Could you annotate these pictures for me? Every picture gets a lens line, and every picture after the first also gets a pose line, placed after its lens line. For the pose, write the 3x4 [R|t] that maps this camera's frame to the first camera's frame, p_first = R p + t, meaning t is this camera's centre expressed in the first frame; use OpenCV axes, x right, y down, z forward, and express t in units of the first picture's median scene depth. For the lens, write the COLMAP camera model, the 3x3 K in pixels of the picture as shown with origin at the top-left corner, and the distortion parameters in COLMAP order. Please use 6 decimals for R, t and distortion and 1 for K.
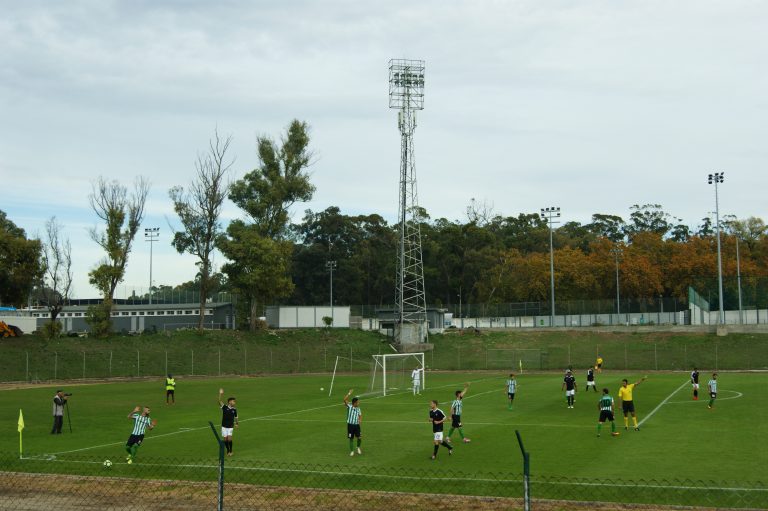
lens RADIAL K [[918.1, 0, 377.0], [0, 918.1, 258.6], [0, 0, 1]] dist [-0.040186, 0.000000]
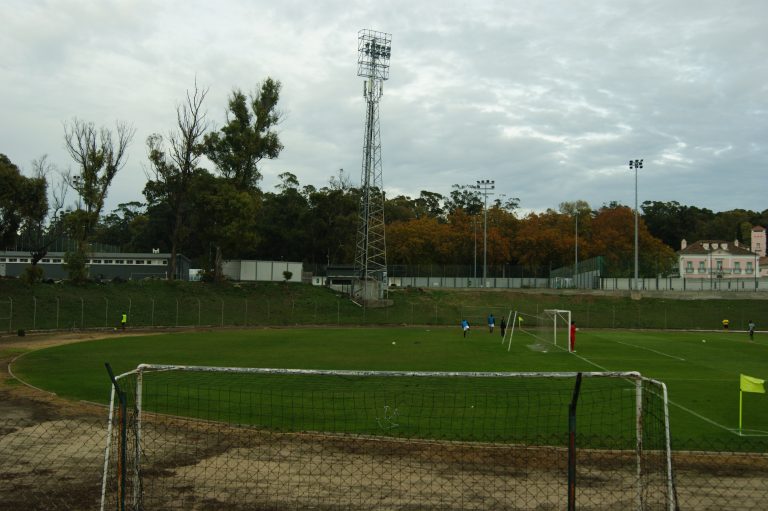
lens RADIAL K [[802.4, 0, 381.8], [0, 802.4, 257.3], [0, 0, 1]] dist [-0.030573, 0.000000]
pose [[0.962522, 0.039480, 0.268315, -0.198834], [-0.050170, 0.998192, 0.033102, 0.012111], [-0.266523, -0.045323, 0.962762, 0.099093]]
